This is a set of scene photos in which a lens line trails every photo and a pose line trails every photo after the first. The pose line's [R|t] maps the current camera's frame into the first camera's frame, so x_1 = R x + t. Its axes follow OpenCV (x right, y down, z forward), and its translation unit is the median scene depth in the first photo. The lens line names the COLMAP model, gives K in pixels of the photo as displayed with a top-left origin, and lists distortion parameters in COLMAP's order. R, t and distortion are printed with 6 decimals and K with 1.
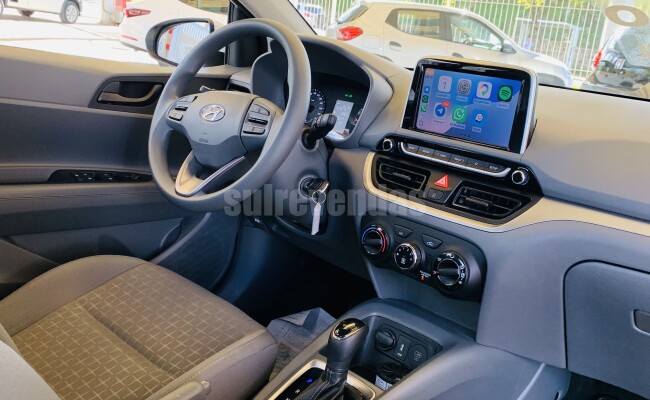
lens RADIAL K [[711.2, 0, 325.0], [0, 711.2, 200.0], [0, 0, 1]] dist [-0.013897, -0.004537]
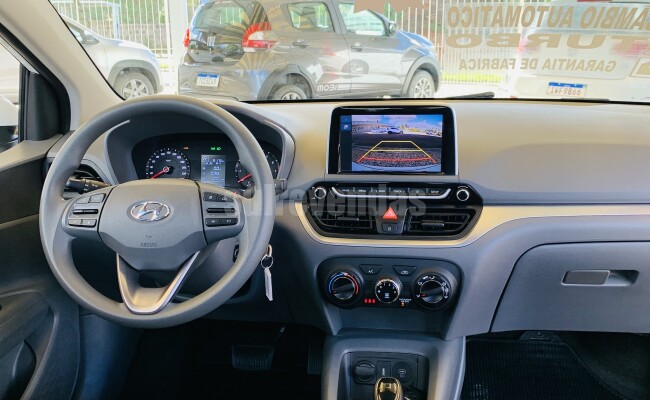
lens RADIAL K [[711.2, 0, 325.0], [0, 711.2, 200.0], [0, 0, 1]] dist [-0.013897, -0.004537]
pose [[0.753487, -0.265401, 0.601515, -0.528109], [0.234539, 0.963213, 0.131195, -0.201281], [-0.614206, 0.042225, 0.788015, 0.188767]]
